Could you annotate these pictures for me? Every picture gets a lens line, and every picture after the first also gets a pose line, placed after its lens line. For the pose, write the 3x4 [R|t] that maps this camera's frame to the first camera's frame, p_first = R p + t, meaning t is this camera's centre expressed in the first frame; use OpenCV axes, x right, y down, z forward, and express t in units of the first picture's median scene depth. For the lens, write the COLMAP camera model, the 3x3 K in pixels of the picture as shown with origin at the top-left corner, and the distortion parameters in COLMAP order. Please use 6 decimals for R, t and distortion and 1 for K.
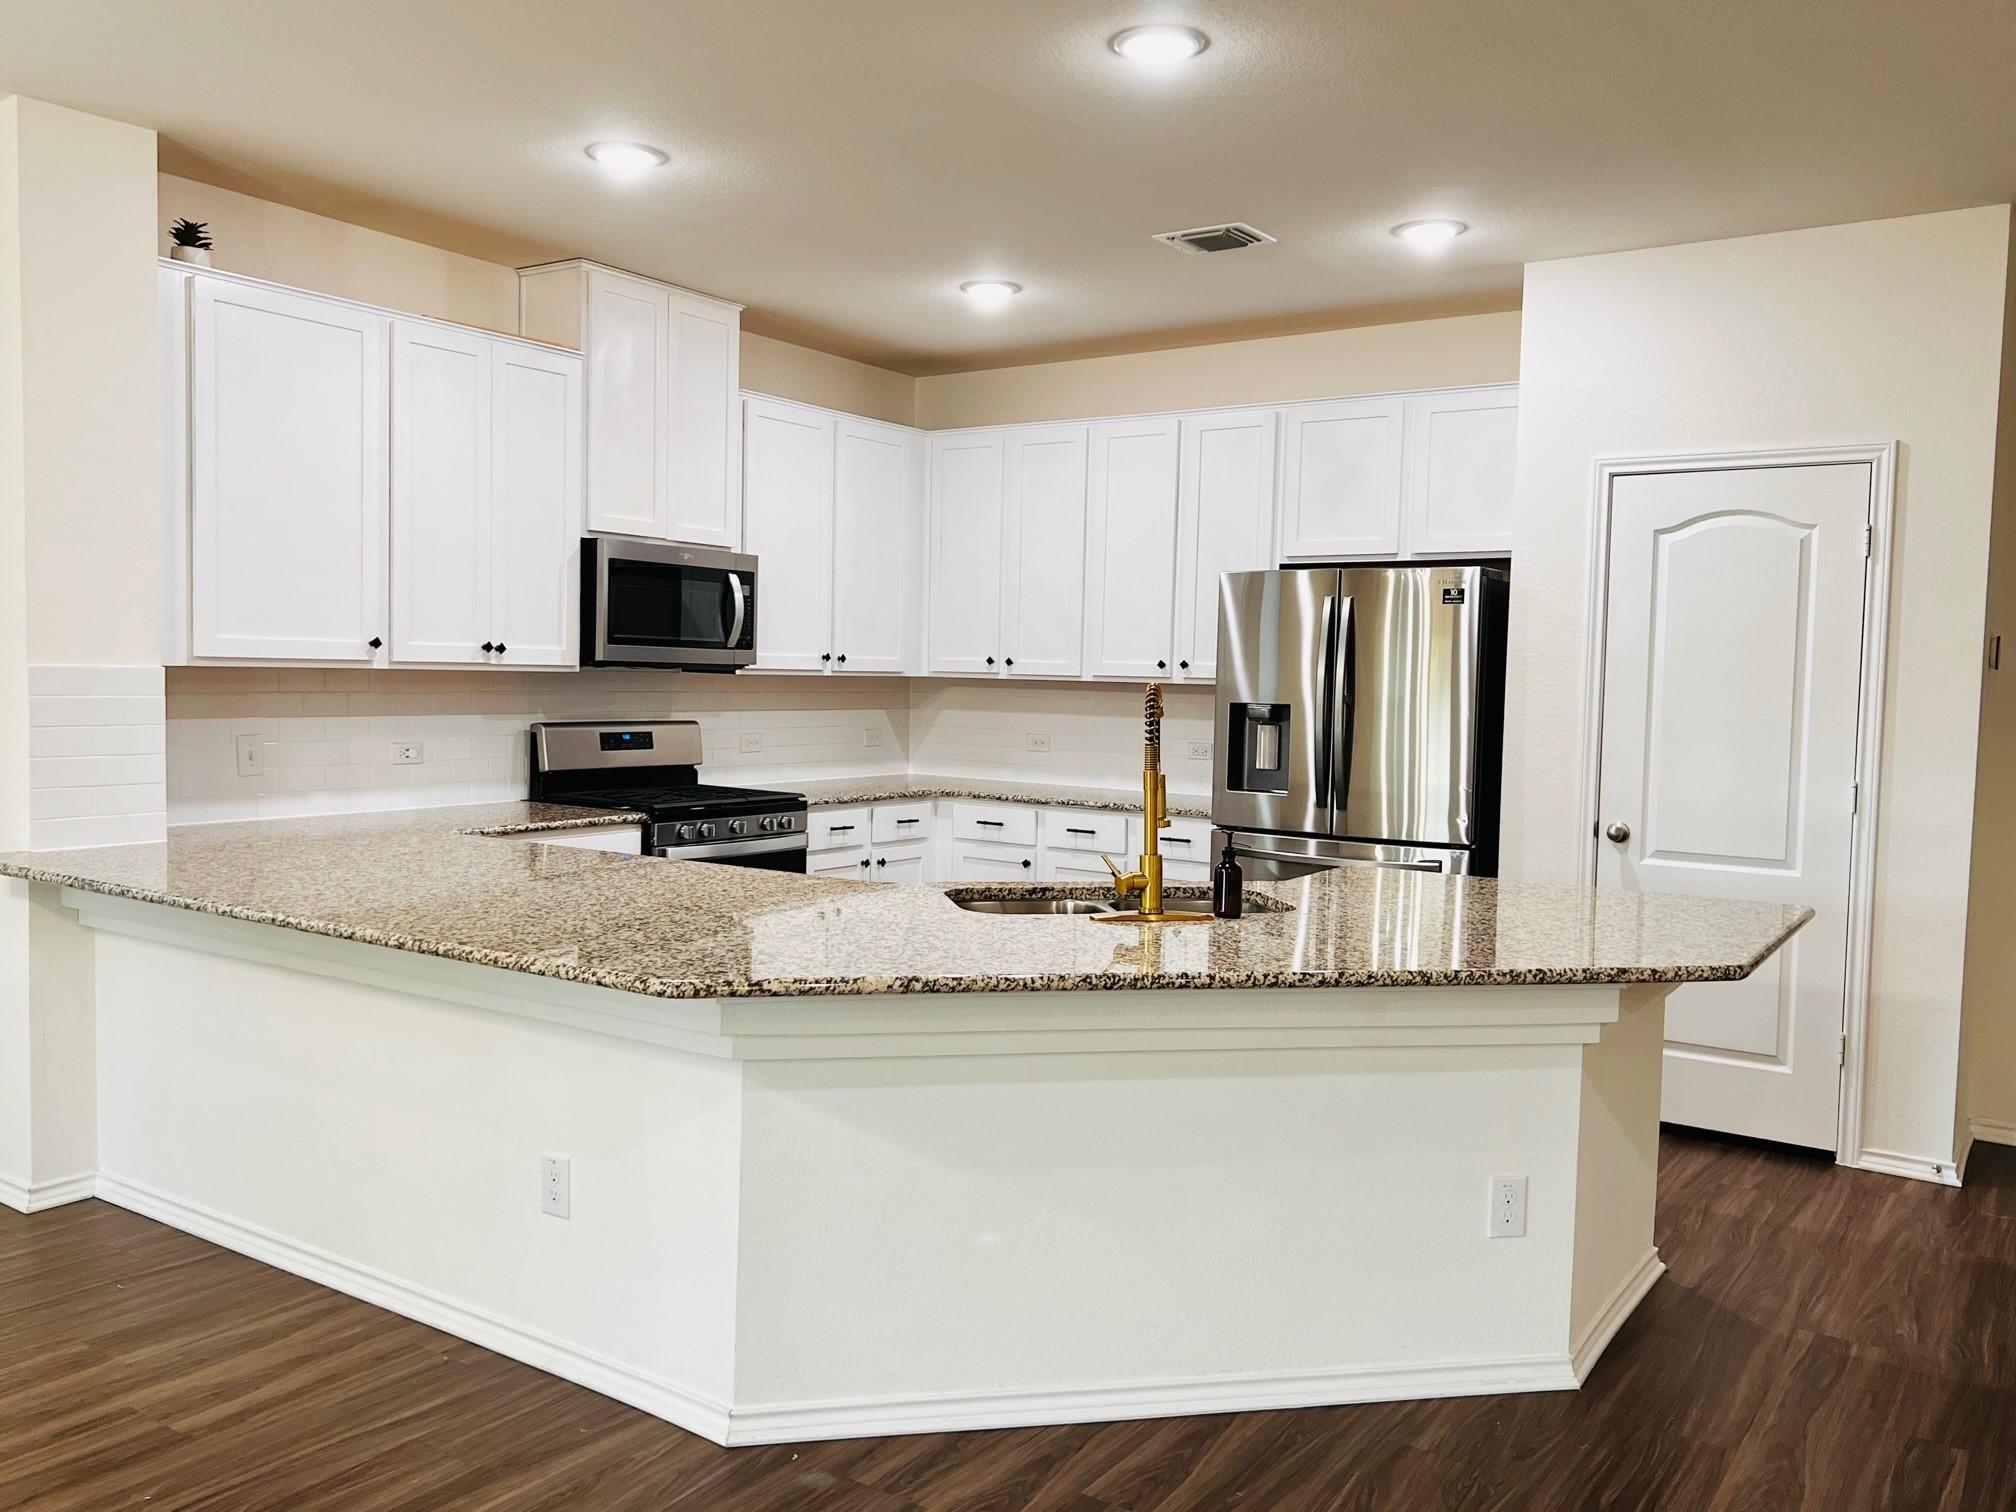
lens RADIAL K [[1596.4, 0, 995.3], [0, 1596.4, 755.9], [0, 0, 1]] dist [0.107939, -0.169404]
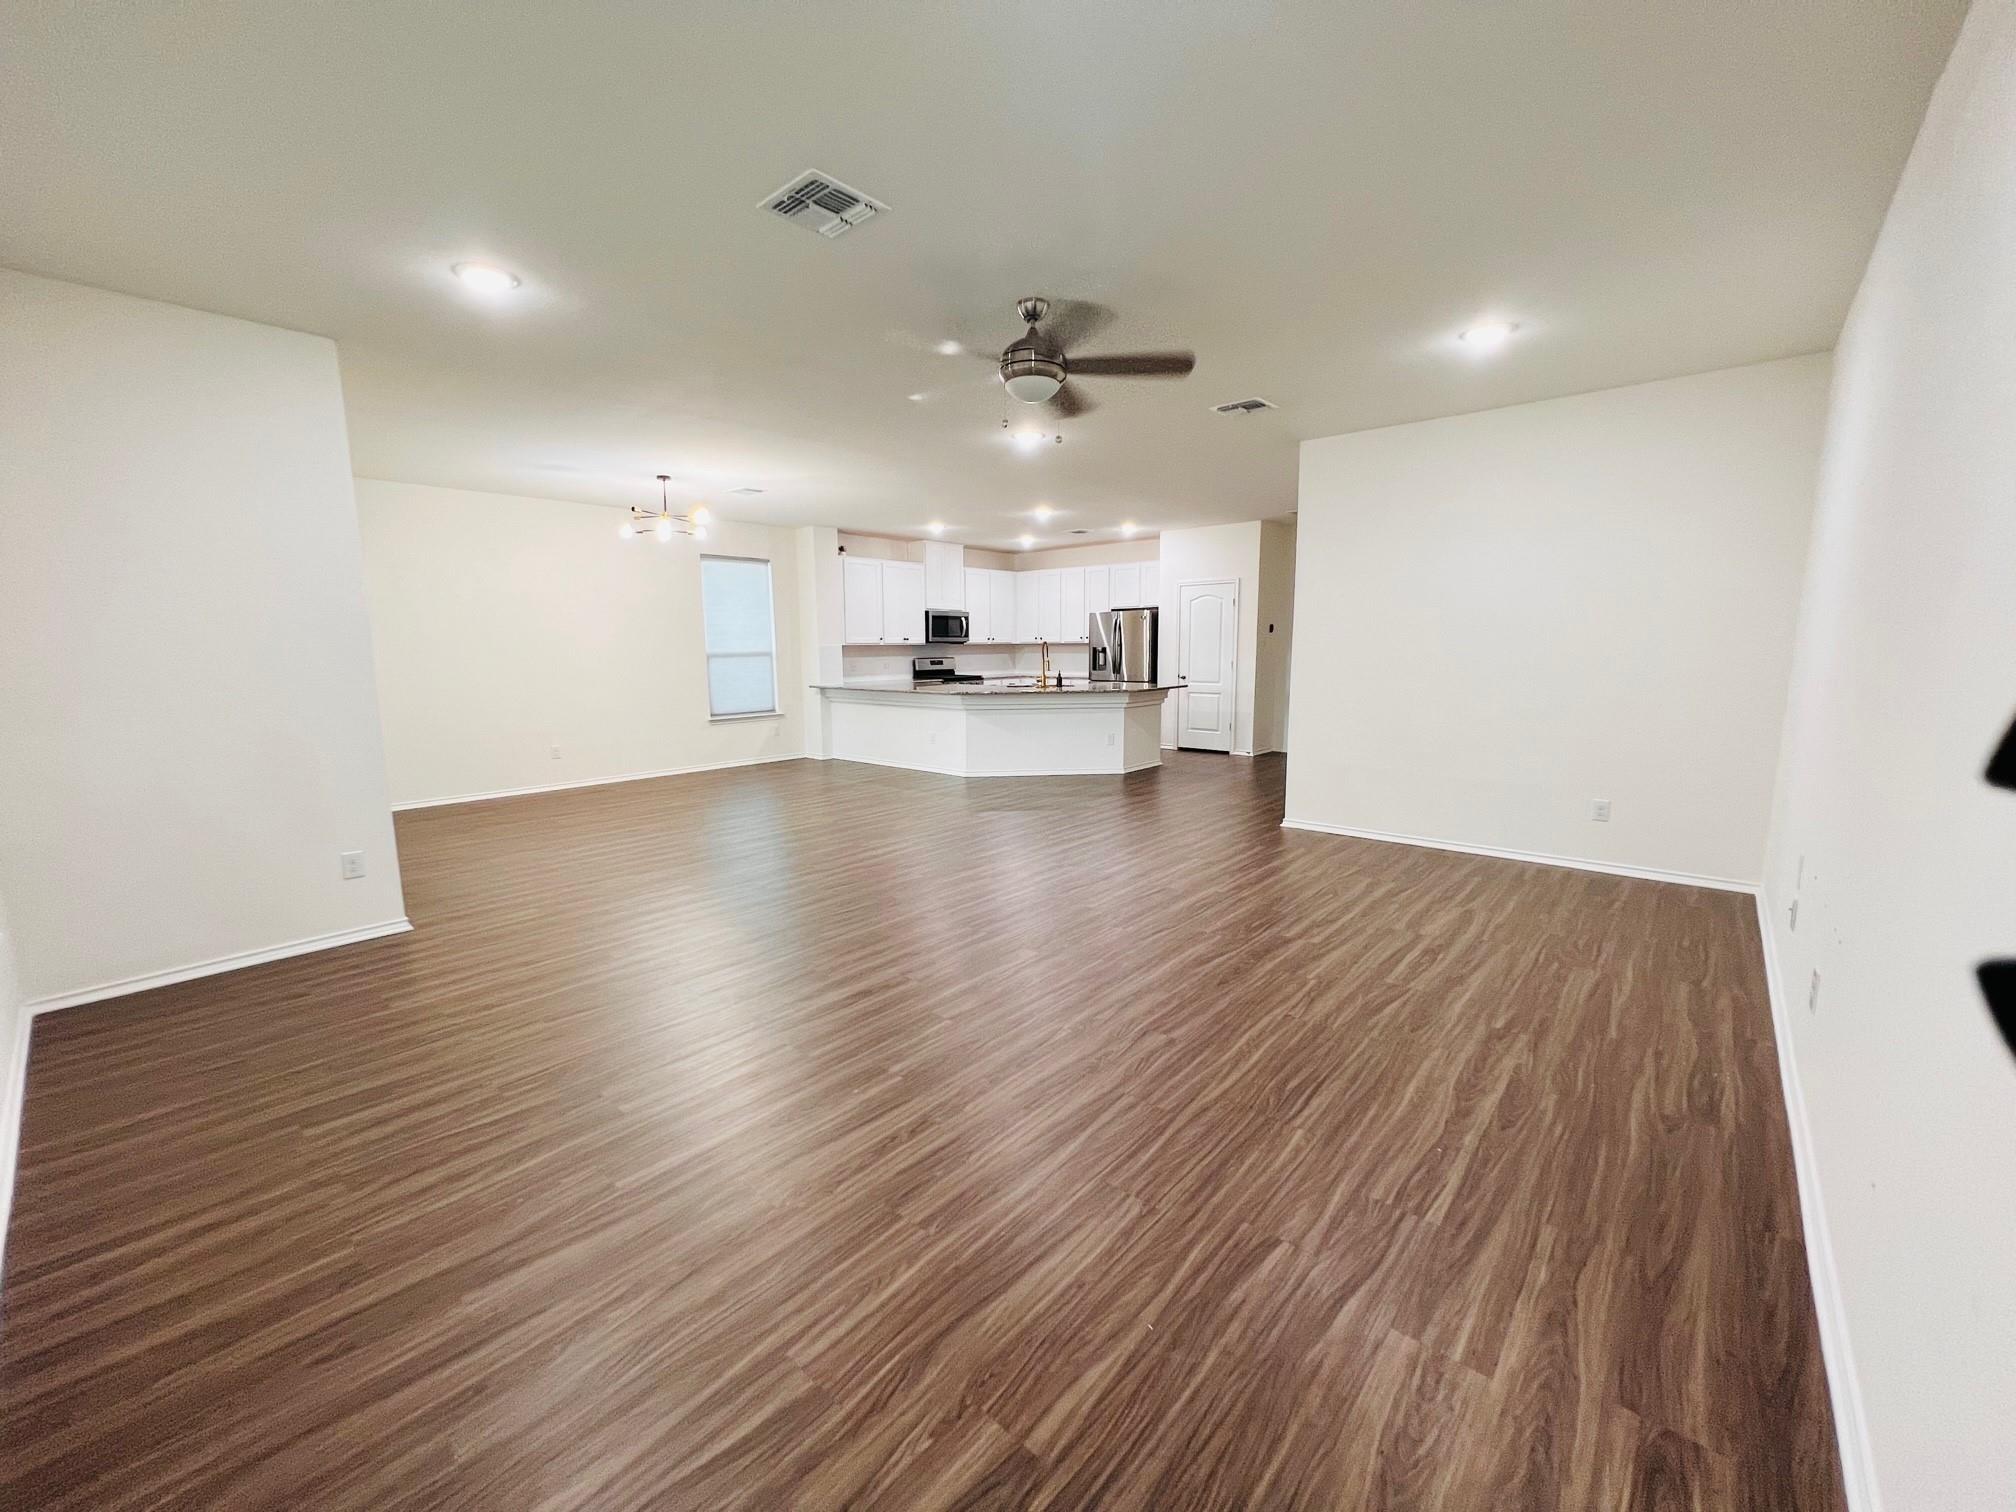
lens RADIAL K [[798.5, 0, 996.4], [0, 798.5, 769.9], [0, 0, 1]] dist [0.025132, -0.000003]
pose [[0.991621, -0.011754, -0.128647, 0.169488], [0.024737, 0.994701, 0.099792, 0.064285], [0.126793, -0.102138, 0.986657, -0.977476]]
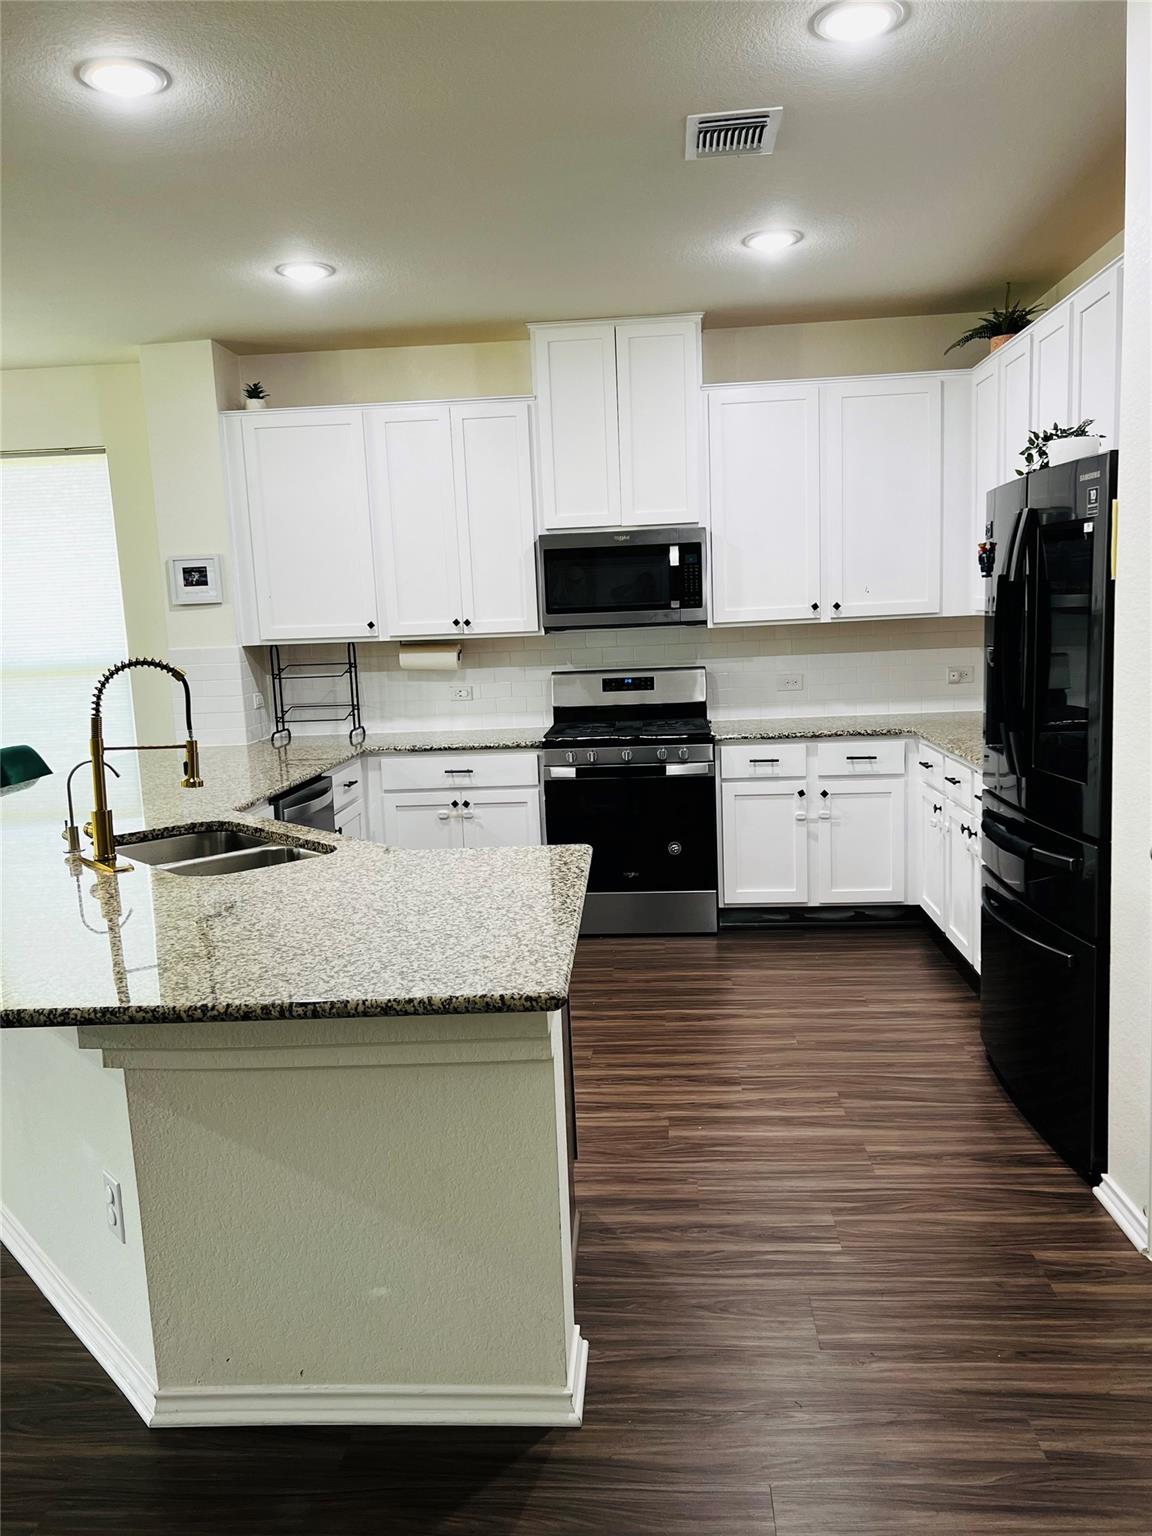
lens RADIAL K [[1130.0, 0, 582.3], [0, 1130.0, 768.7], [0, 0, 1]] dist [0.148232, -0.343481]
pose [[0.508186, 0.072613, -0.858181, 0.609104], [0.005498, 0.996146, 0.087542, -0.023621], [0.861230, -0.049206, 0.505828, 0.545303]]
